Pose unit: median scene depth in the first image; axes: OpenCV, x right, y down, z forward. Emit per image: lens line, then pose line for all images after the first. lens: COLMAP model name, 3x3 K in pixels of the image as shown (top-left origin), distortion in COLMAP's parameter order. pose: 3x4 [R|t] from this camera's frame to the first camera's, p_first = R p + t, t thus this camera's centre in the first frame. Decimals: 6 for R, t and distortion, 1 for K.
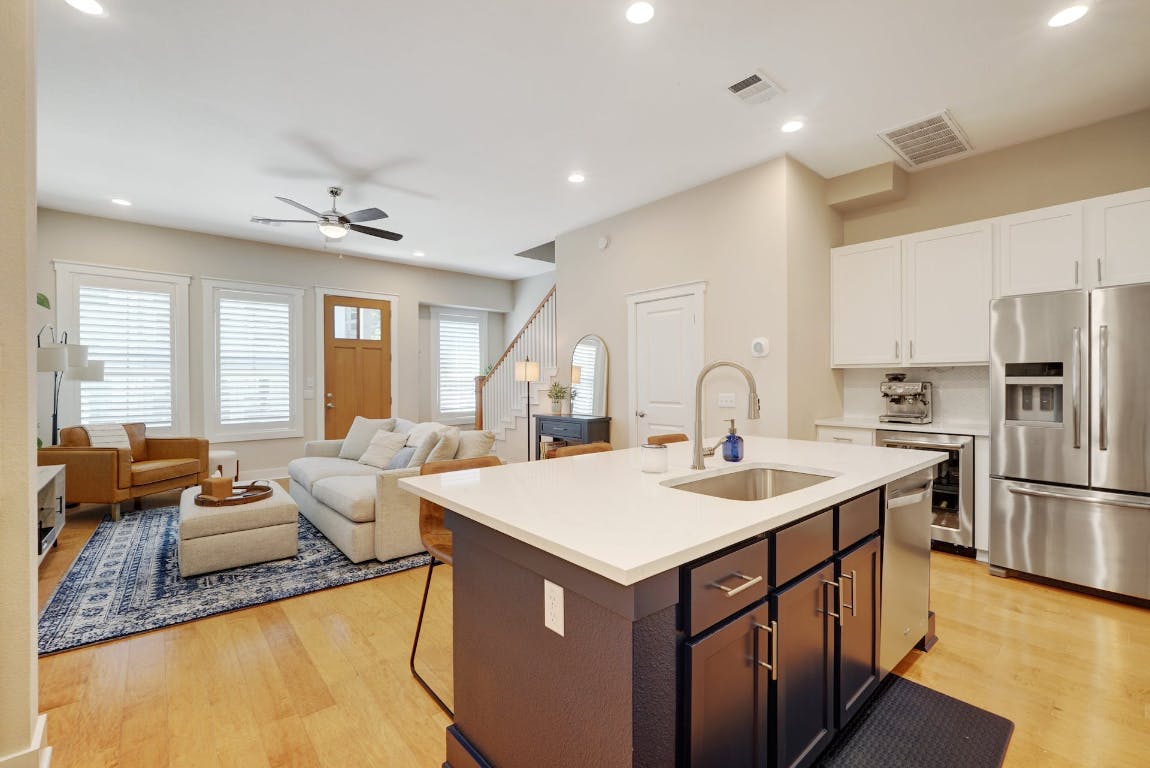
lens RADIAL K [[491.1, 0, 574.5], [0, 491.1, 381.2], [0, 0, 1]] dist [-0.012103, 0.003478]
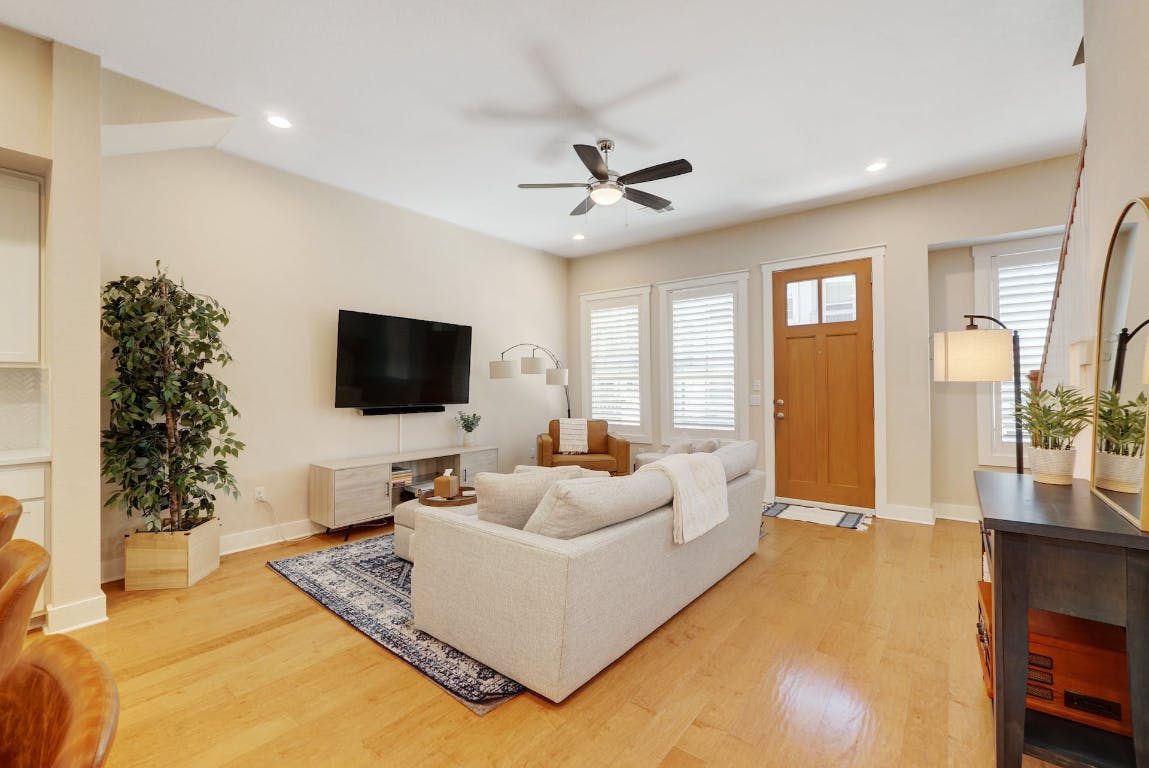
lens RADIAL K [[490.7, 0, 570.2], [0, 490.7, 381.2], [0, 0, 1]] dist [-0.012103, 0.003478]
pose [[0.185496, -0.009122, -0.982603, 0.240461], [0.006316, 0.999947, -0.008091, 0.000529], [0.982625, -0.004706, 0.185544, 0.686629]]
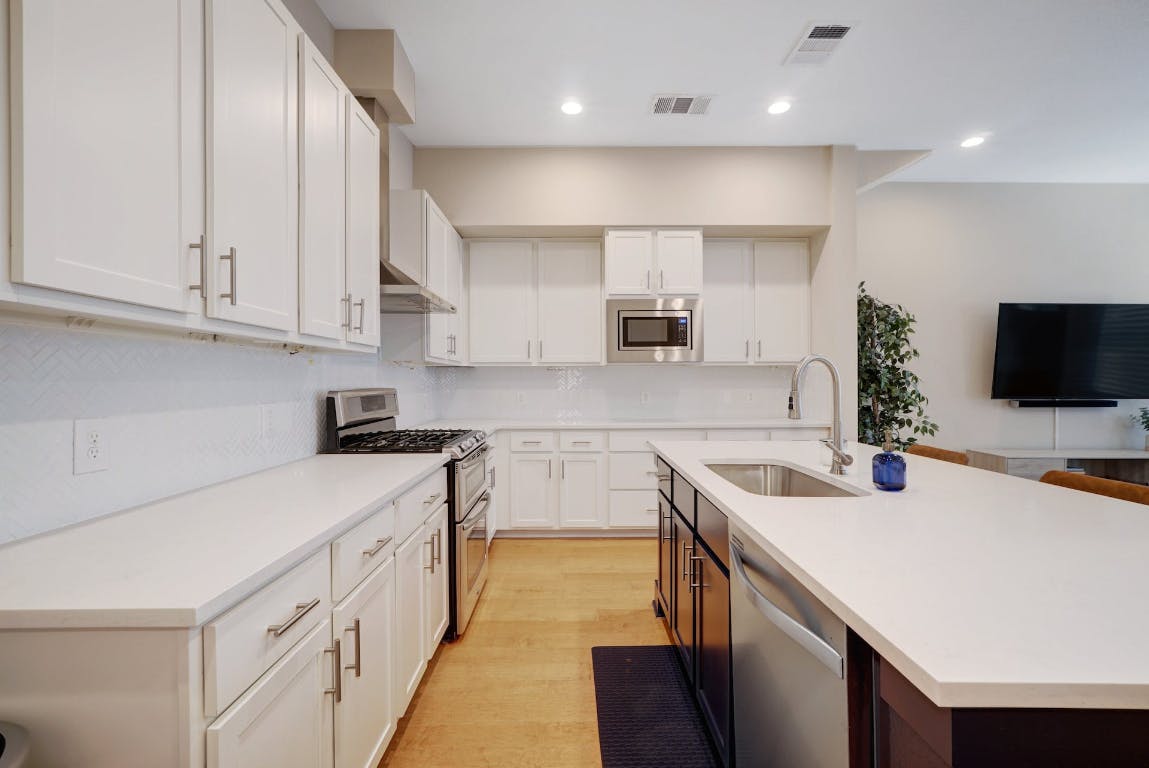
lens RADIAL K [[490.7, 0, 573.1], [0, 490.7, 385.5], [0, 0, 1]] dist [-0.012103, 0.003478]
pose [[-0.646728, 0.008070, -0.762678, 0.470826], [0.006170, 0.999967, 0.005349, 0.004384], [0.762696, -0.001246, -0.646756, 0.450692]]
